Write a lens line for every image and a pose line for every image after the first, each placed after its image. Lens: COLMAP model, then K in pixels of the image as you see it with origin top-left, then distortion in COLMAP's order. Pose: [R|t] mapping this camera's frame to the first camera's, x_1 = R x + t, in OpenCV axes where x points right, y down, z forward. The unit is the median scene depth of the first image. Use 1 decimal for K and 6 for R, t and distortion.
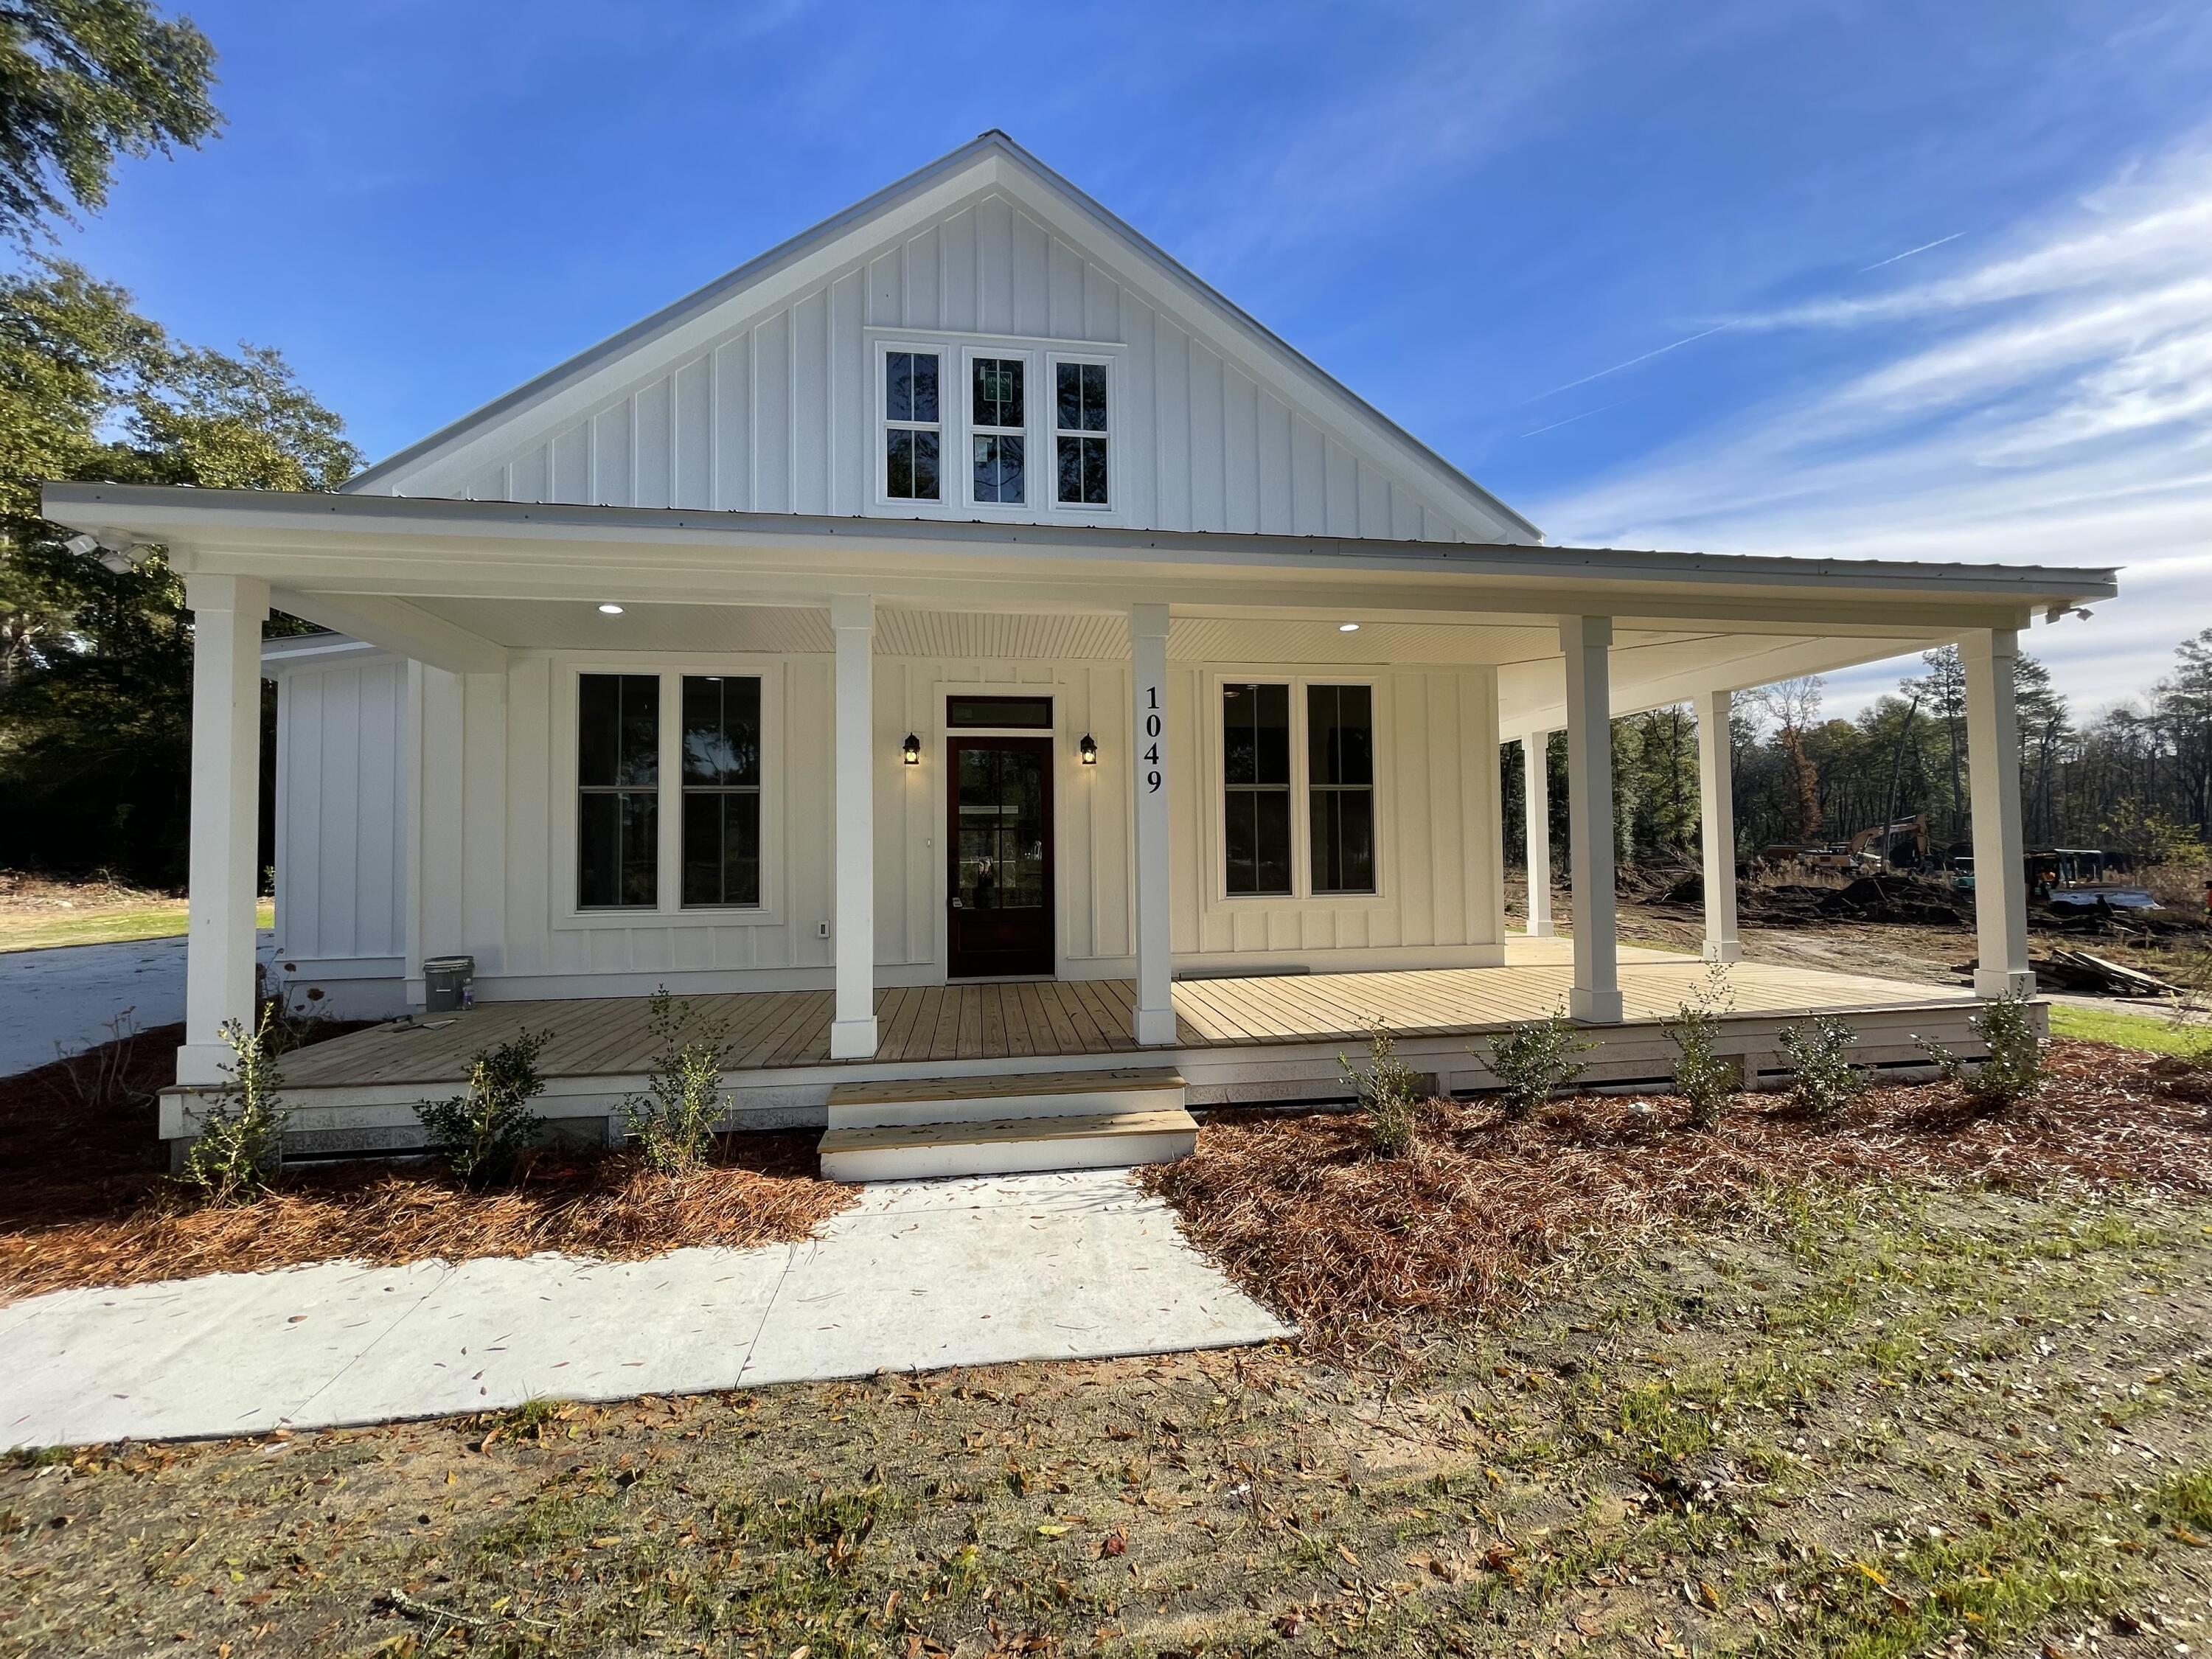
lens RADIAL K [[886.3, 0, 1108.2], [0, 886.3, 819.8], [0, 0, 1]] dist [-0.002011, 0.000024]
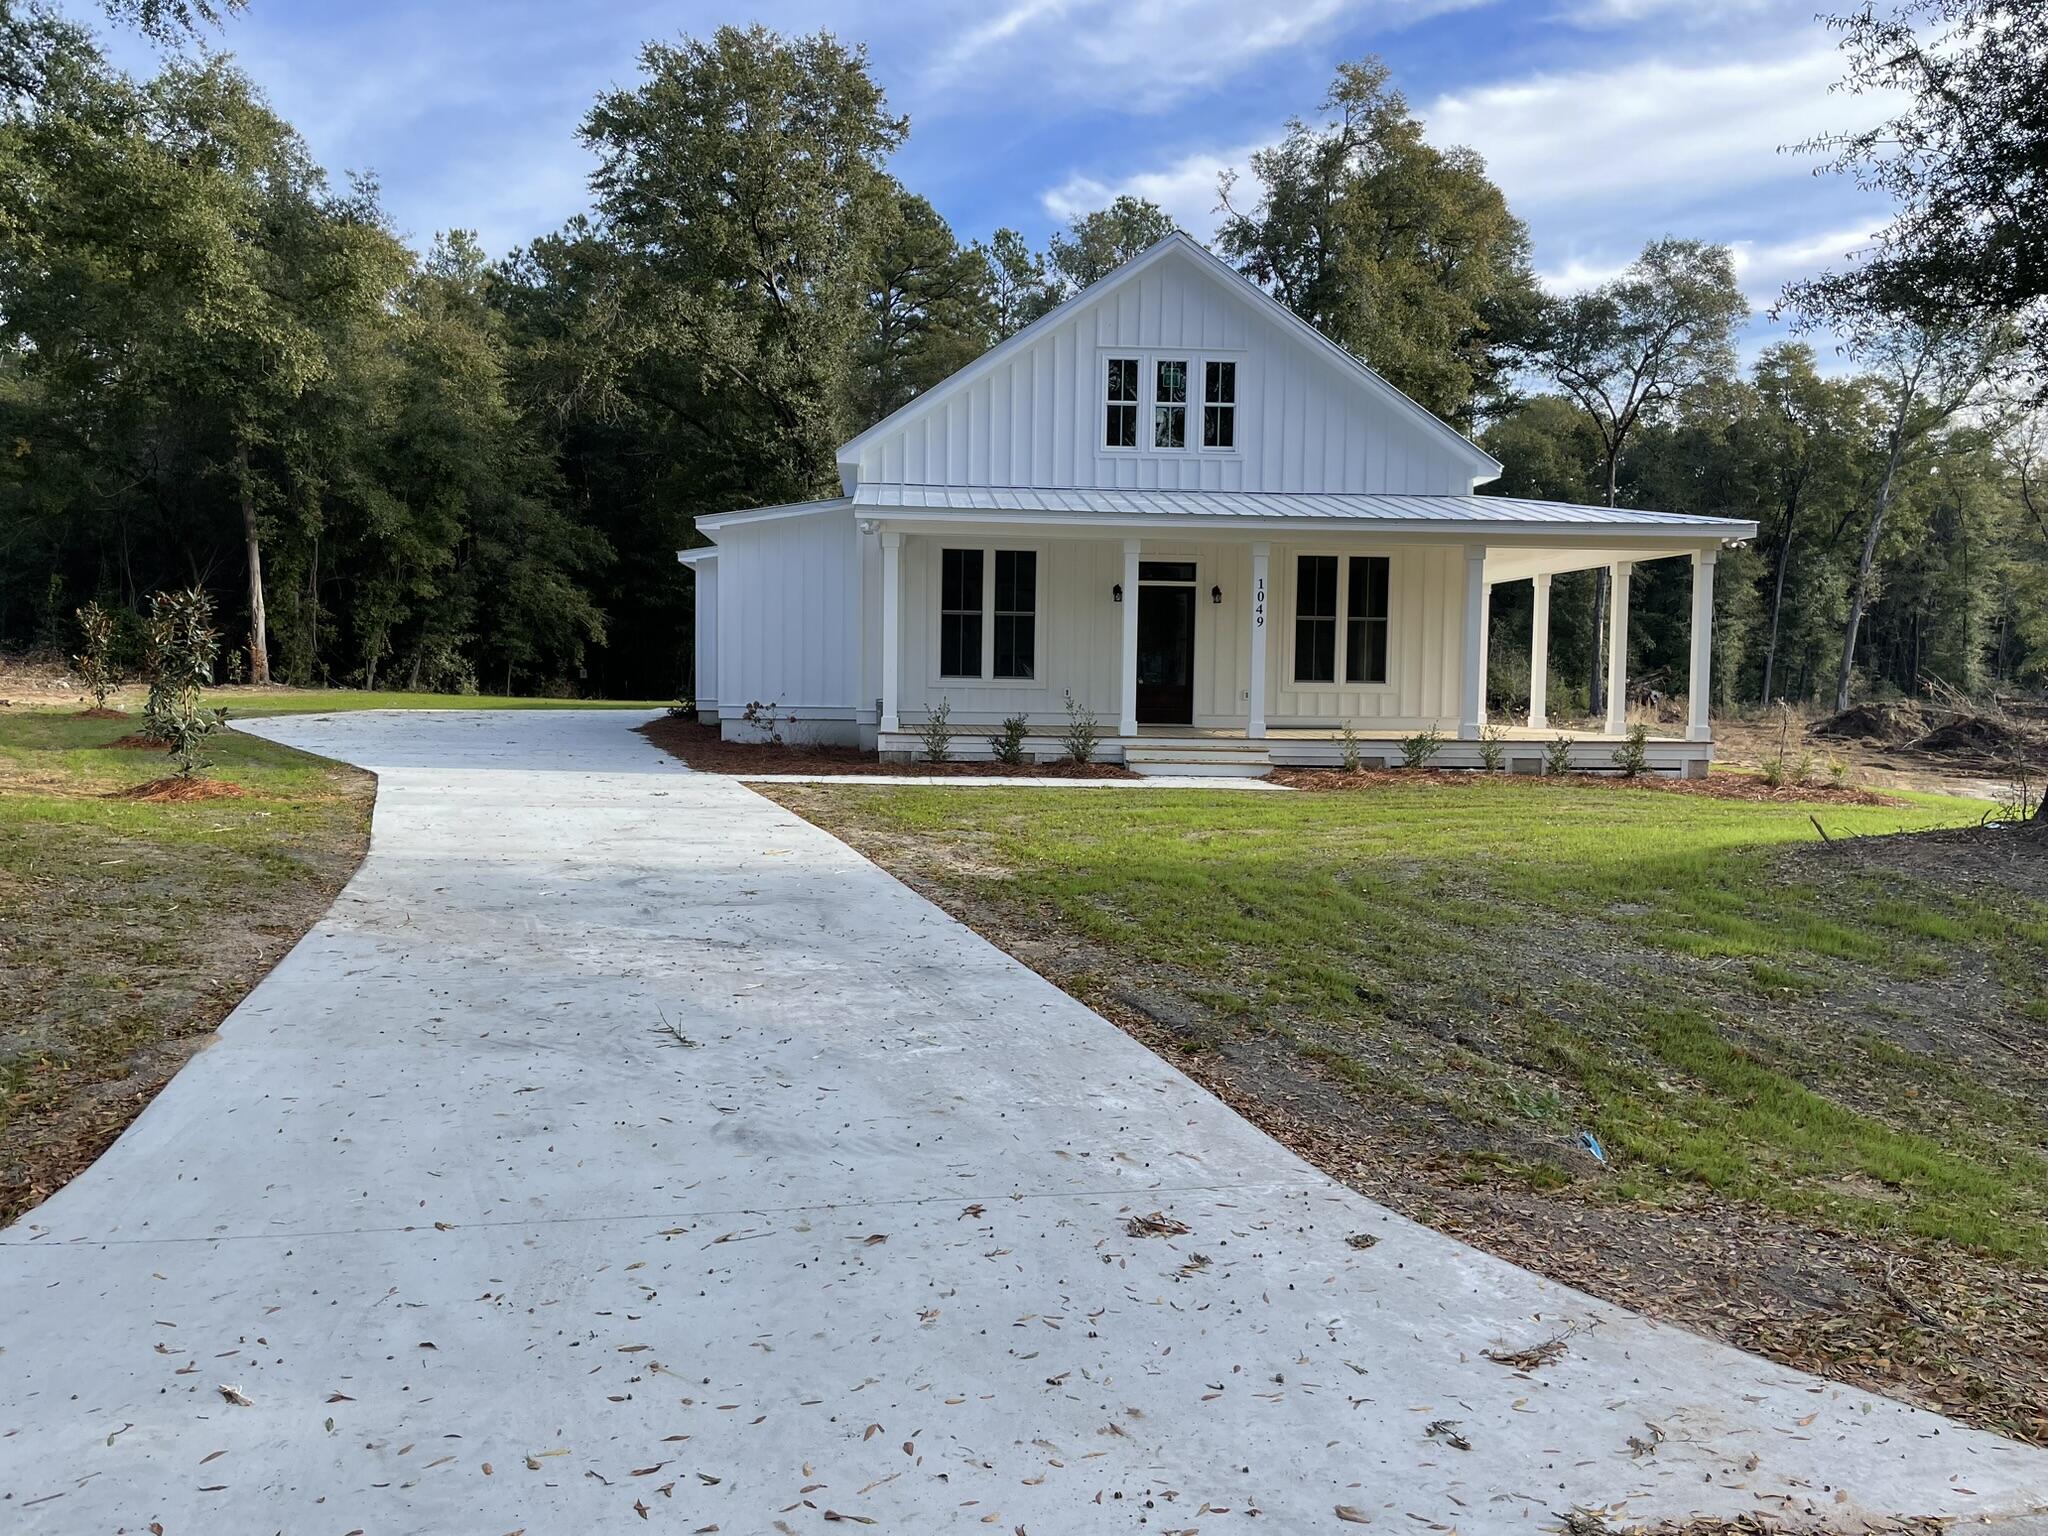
lens RADIAL K [[1539.9, 0, 1009.6], [0, 1539.9, 776.2], [0, 0, 1]] dist [0.010132, -0.002087]
pose [[0.997066, 0.032926, -0.069103, -0.203523], [-0.025341, 0.993838, 0.107910, -0.040323], [0.072231, -0.105843, 0.991756, -2.025854]]
